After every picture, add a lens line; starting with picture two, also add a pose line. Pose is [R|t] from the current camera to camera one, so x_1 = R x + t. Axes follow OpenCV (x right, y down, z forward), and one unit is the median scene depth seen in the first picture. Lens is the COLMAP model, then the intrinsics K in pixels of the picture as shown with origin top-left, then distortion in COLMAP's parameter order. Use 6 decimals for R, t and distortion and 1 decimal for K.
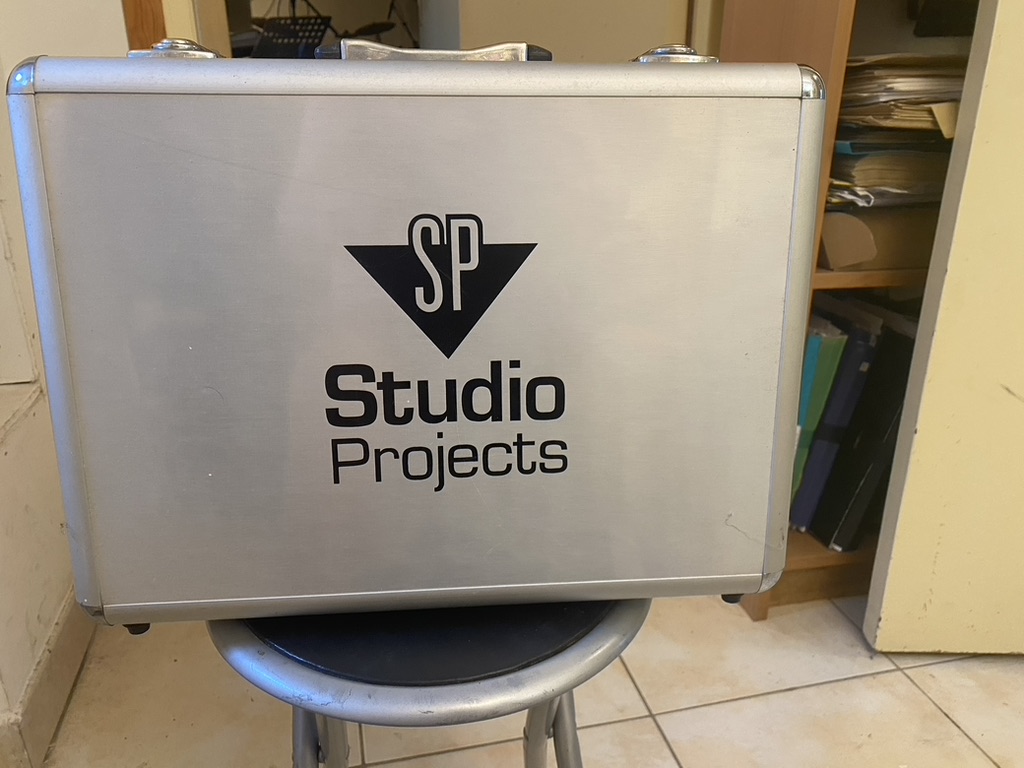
lens RADIAL K [[799.3, 0, 514.5], [0, 799.3, 377.9], [0, 0, 1]] dist [0.004316, -0.004075]
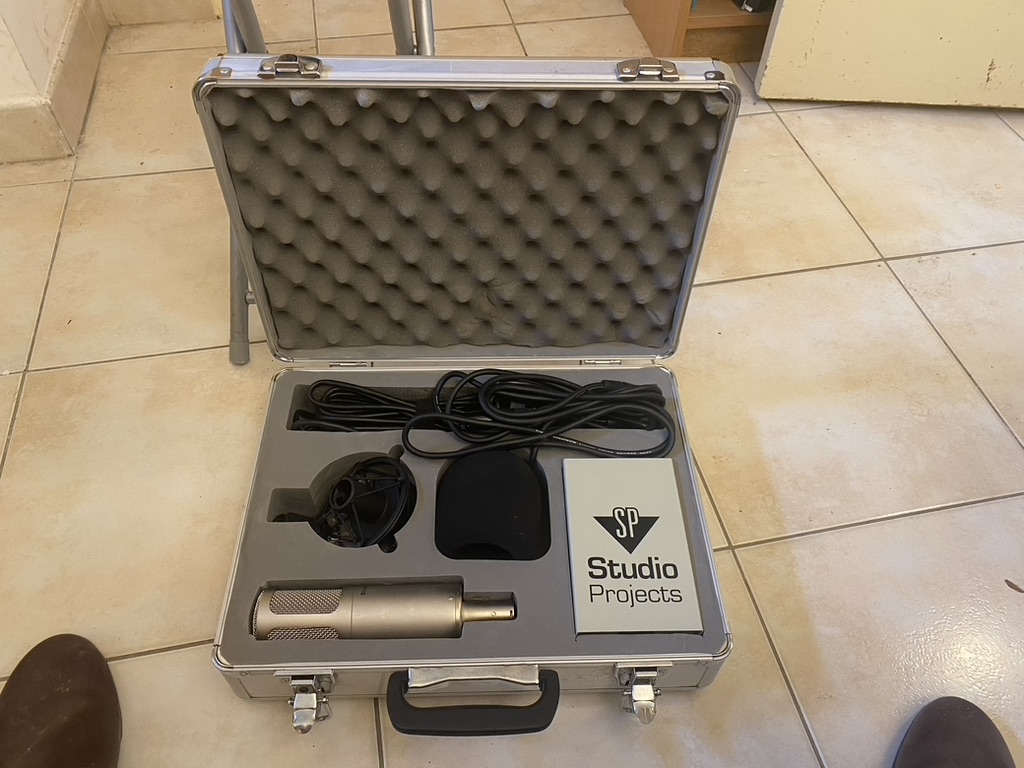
lens RADIAL K [[799.3, 0, 514.5], [0, 799.3, 377.9], [0, 0, 1]] dist [0.004316, -0.004075]
pose [[0.999088, 0.040773, -0.012695, 0.125330], [-0.029139, 0.868225, 0.495314, 0.128463], [0.031217, -0.494492, 0.868621, -0.242644]]
